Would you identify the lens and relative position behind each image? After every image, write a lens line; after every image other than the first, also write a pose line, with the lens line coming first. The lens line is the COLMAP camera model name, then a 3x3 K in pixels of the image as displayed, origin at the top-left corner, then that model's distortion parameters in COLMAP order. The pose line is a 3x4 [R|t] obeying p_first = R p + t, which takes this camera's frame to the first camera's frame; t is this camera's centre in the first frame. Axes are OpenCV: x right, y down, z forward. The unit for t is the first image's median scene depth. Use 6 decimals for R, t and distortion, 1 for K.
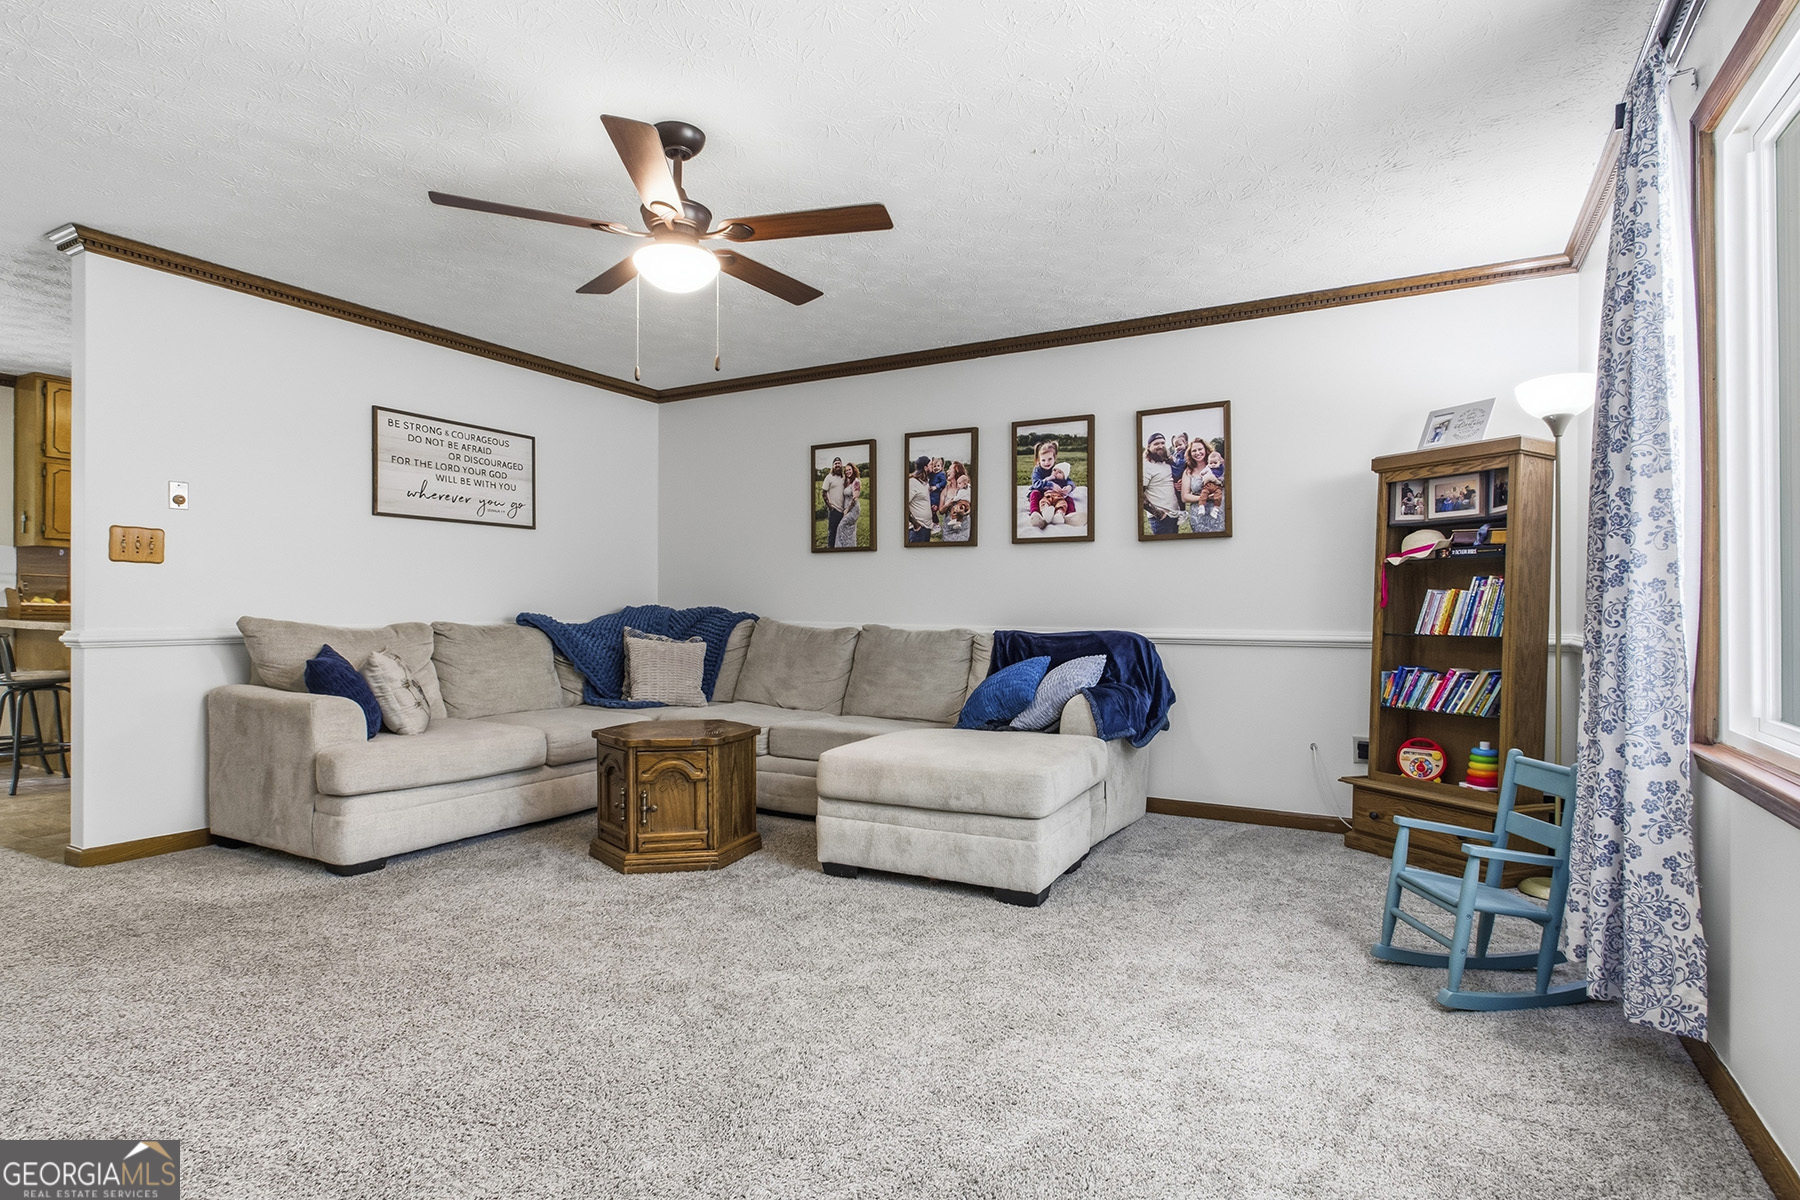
lens RADIAL K [[924.7, 0, 898.7], [0, 924.7, 603.1], [0, 0, 1]] dist [-0.001891, 0.000305]
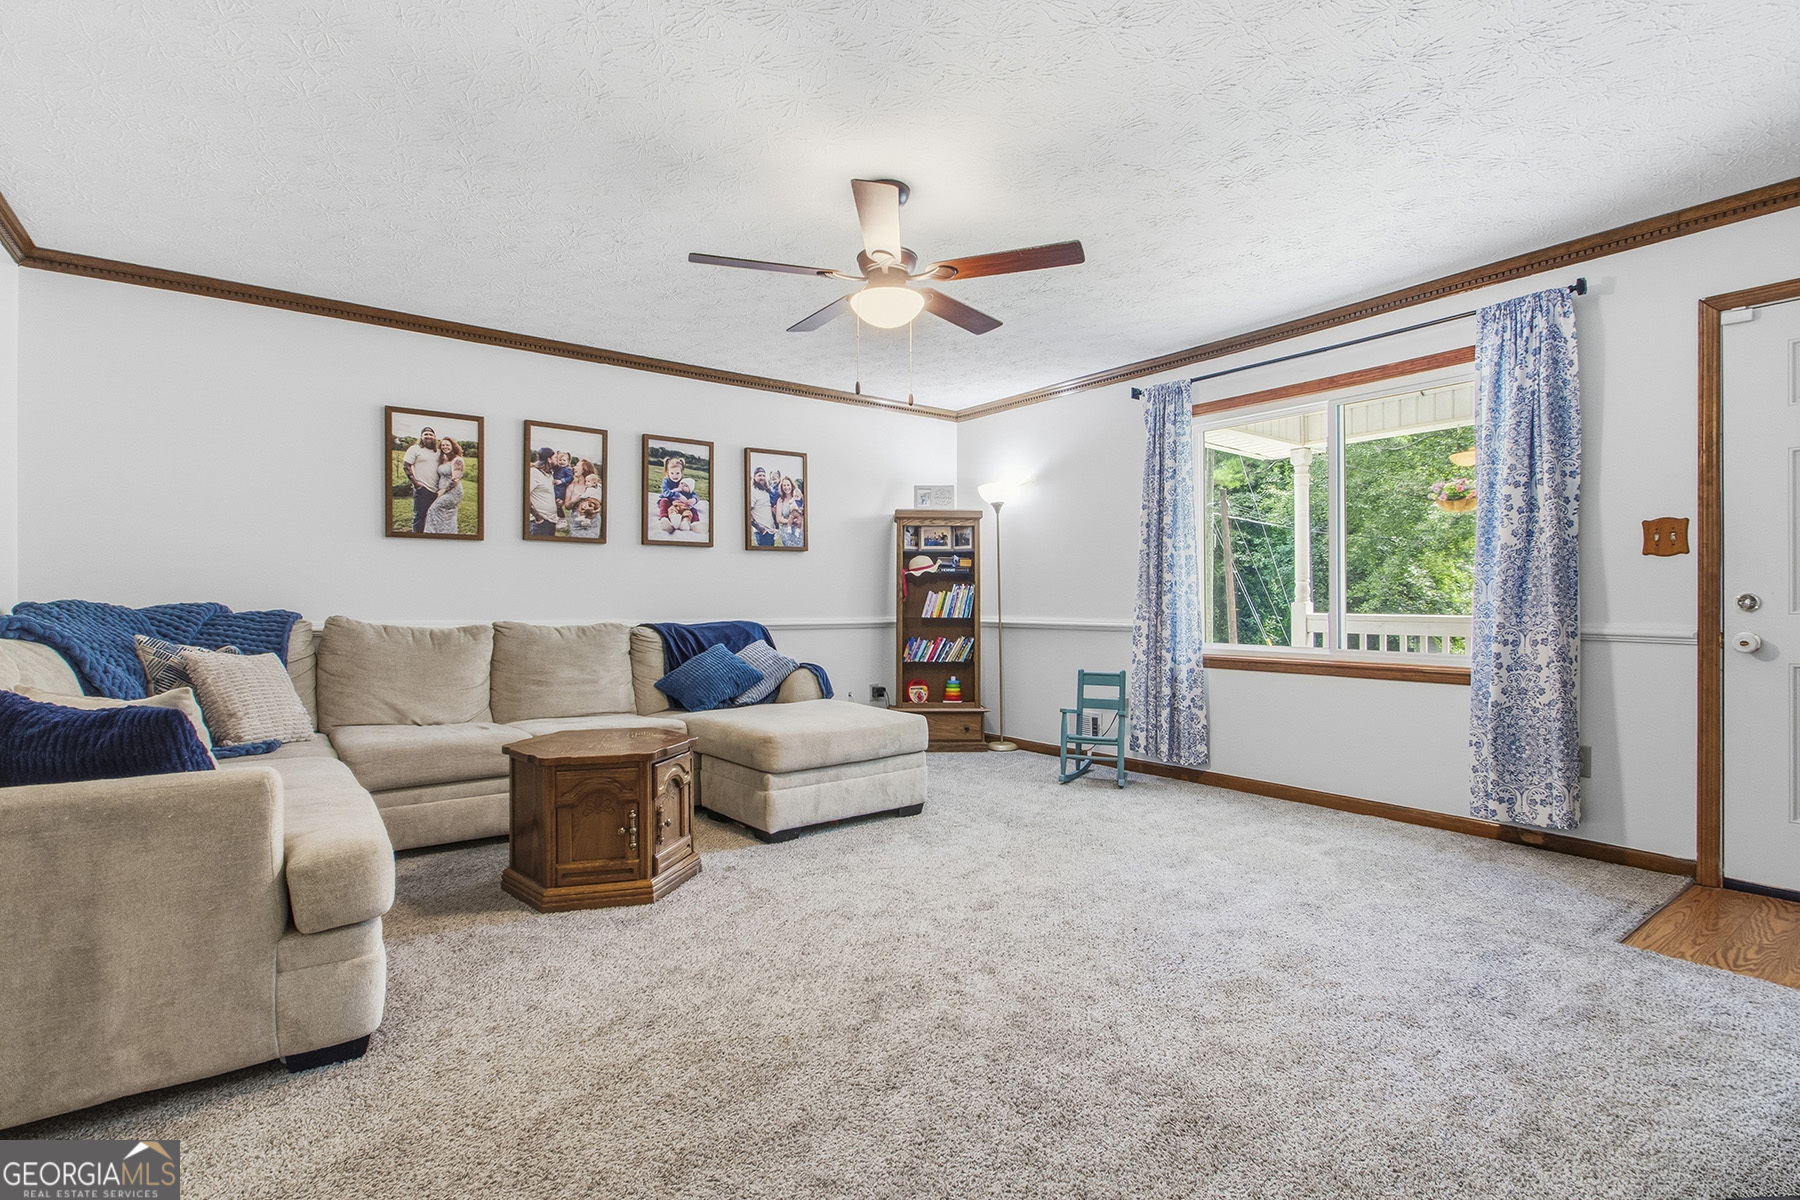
lens RADIAL K [[845.0, 0, 894.5], [0, 845.0, 600.1], [0, 0, 1]] dist [-0.005446, 0.001122]
pose [[0.404151, -0.001441, 0.914691, -0.724963], [-0.002625, 0.999993, 0.002735, -0.001982], [-0.914689, -0.003506, 0.404144, 0.349703]]
